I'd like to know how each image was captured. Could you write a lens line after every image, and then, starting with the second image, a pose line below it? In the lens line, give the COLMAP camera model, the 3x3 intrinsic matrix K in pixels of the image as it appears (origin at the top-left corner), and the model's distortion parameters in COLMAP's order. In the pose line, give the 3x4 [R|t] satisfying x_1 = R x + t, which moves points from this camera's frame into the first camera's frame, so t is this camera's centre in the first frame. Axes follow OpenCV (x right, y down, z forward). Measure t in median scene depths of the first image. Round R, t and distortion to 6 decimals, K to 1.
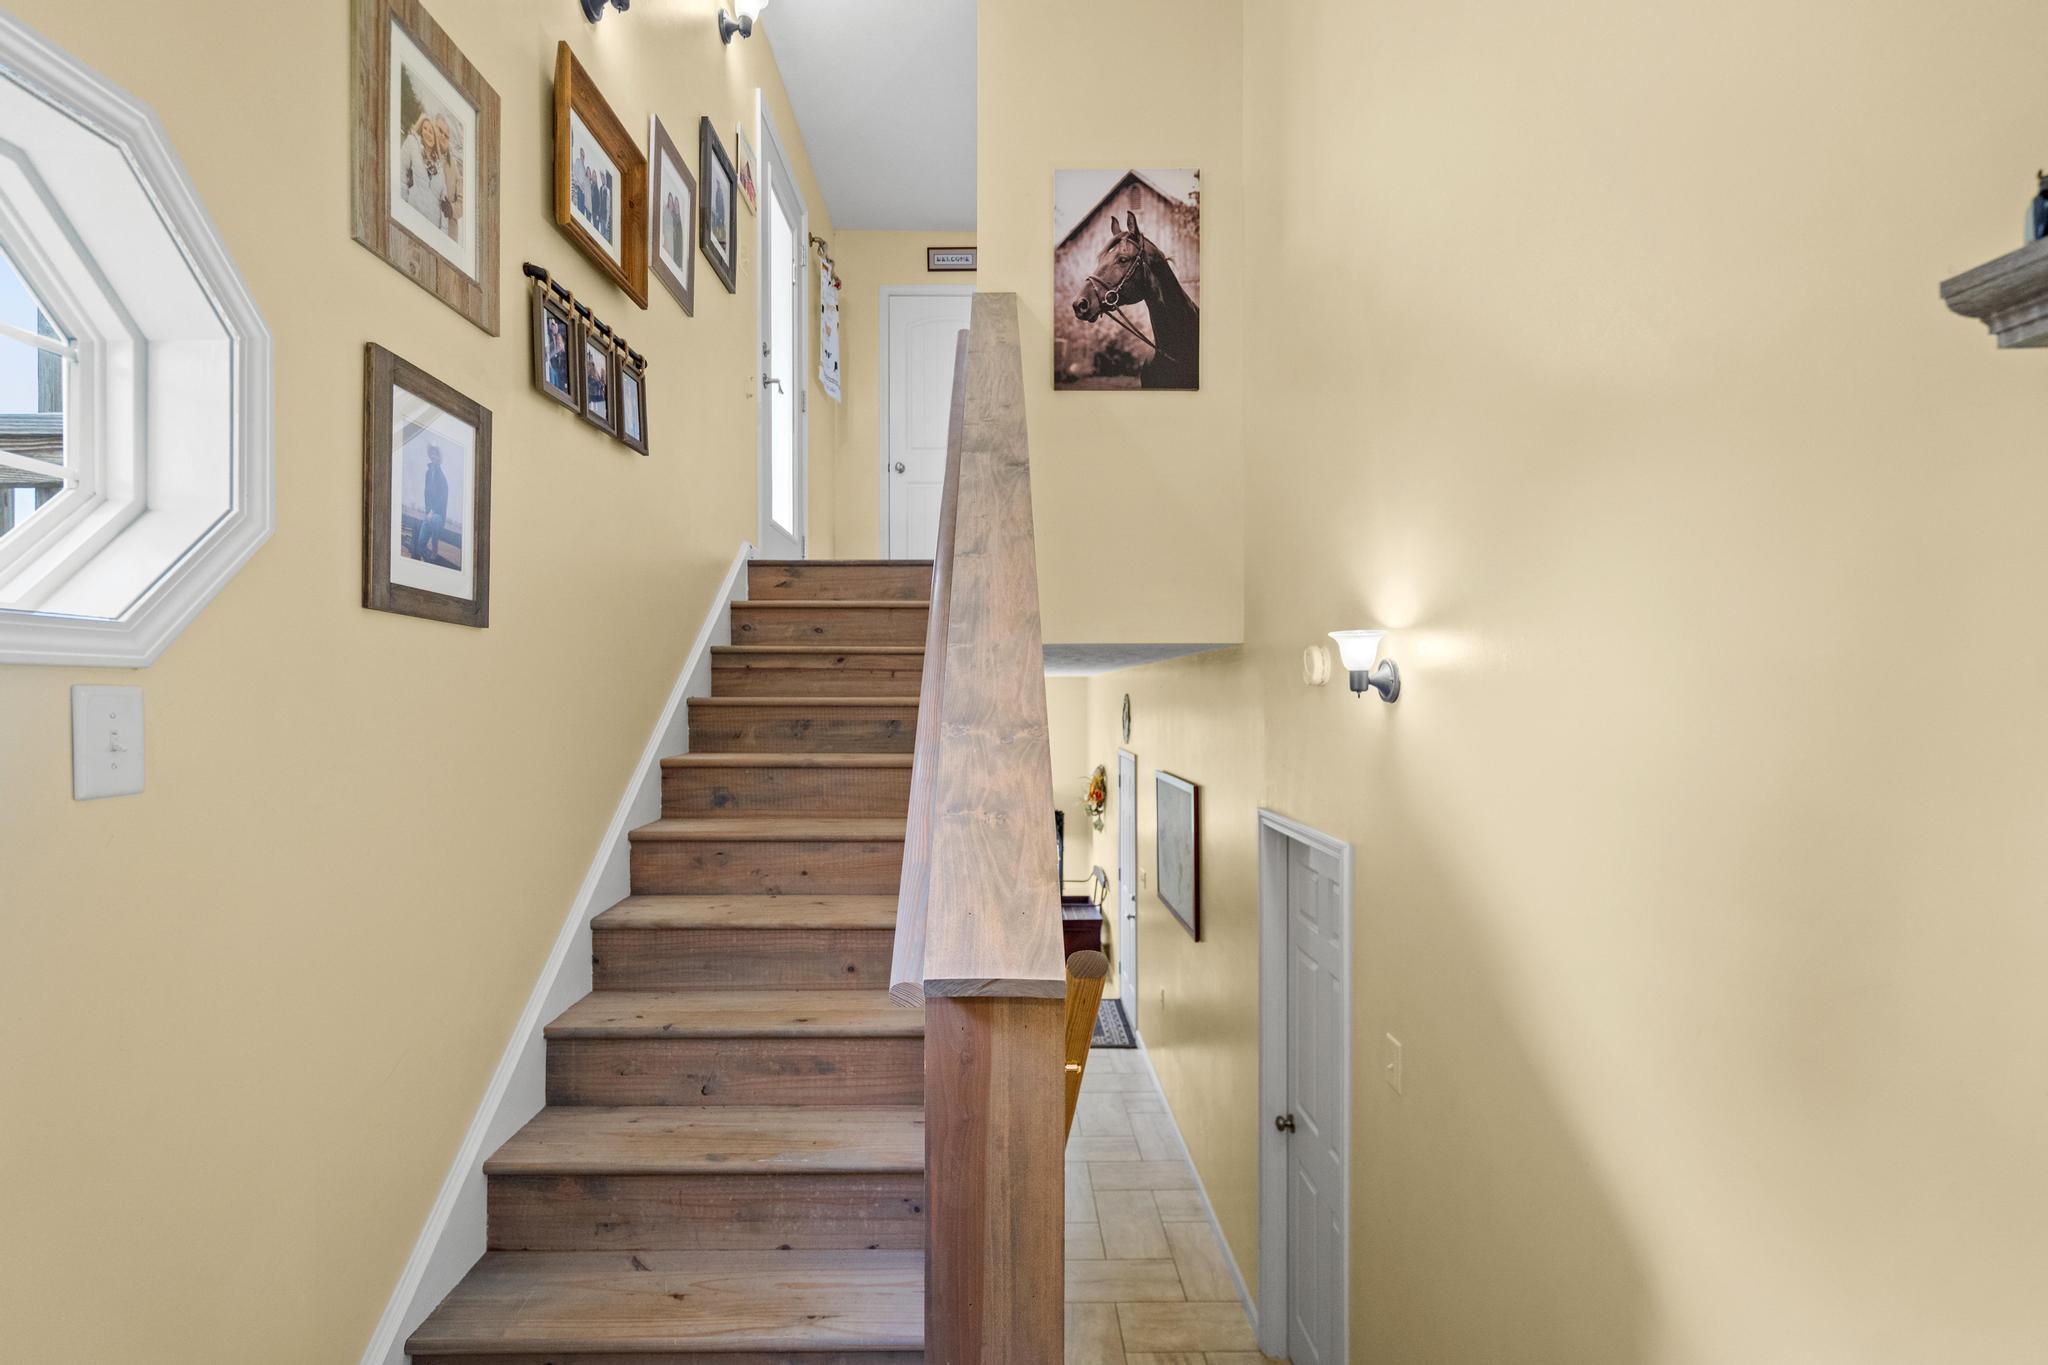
lens RADIAL K [[952.9, 0, 1021.3], [0, 952.9, 681.0], [0, 0, 1]] dist [-0.001521, 0.000885]
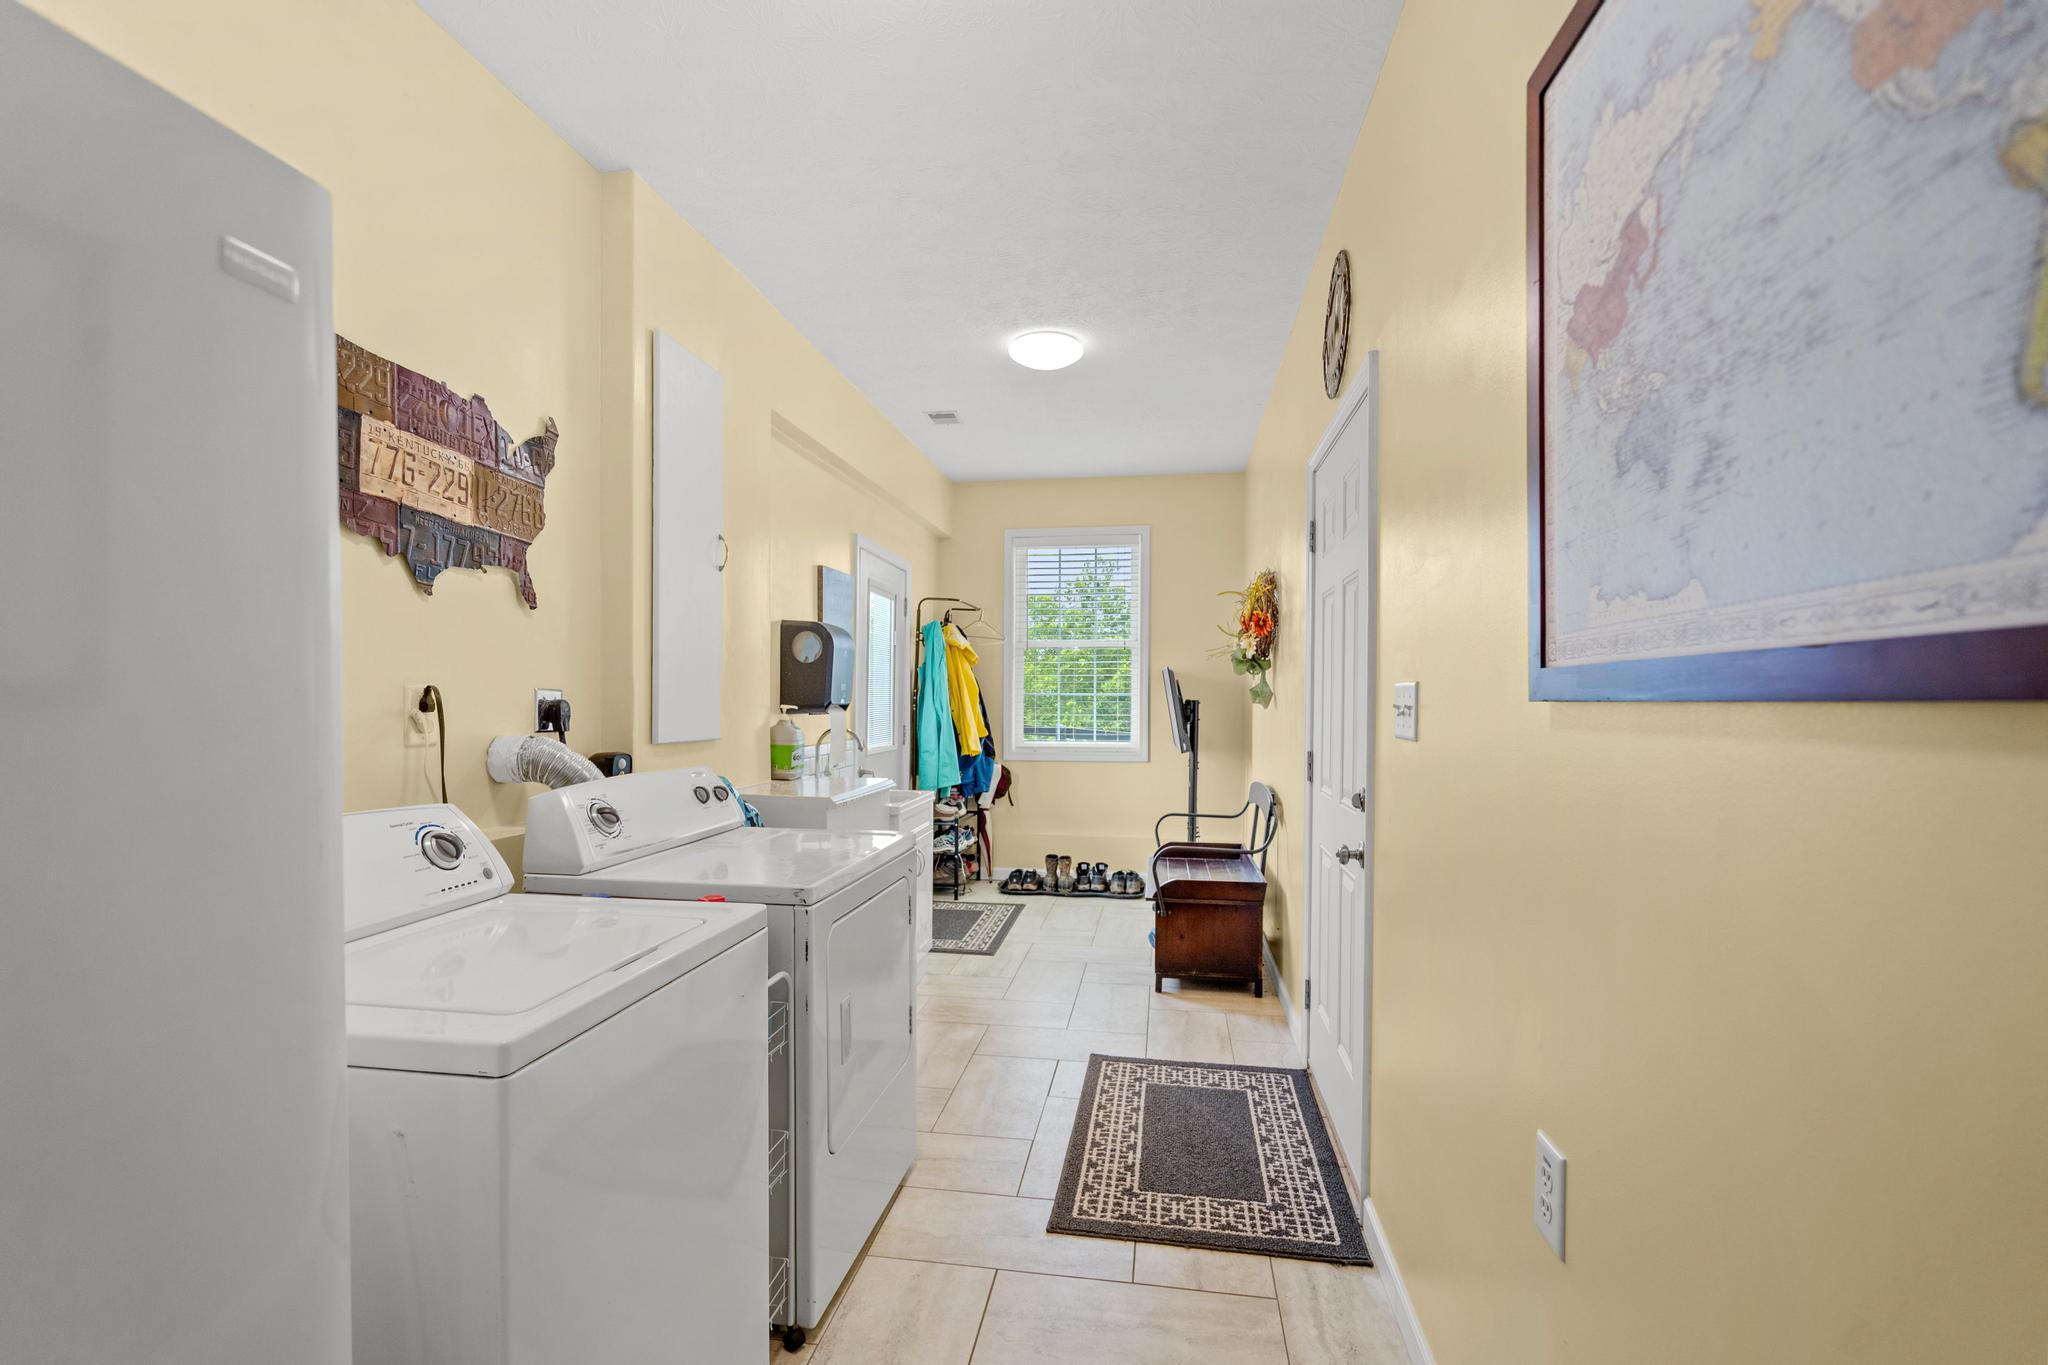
lens RADIAL K [[952.9, 0, 1015.5], [0, 952.9, 697.6], [0, 0, 1]] dist [-0.001521, 0.000885]
pose [[0.983071, 0.009087, -0.183000, 0.048218], [-0.006619, 0.999879, 0.014093, 0.150993], [0.183106, -0.012643, 0.983012, 0.518040]]
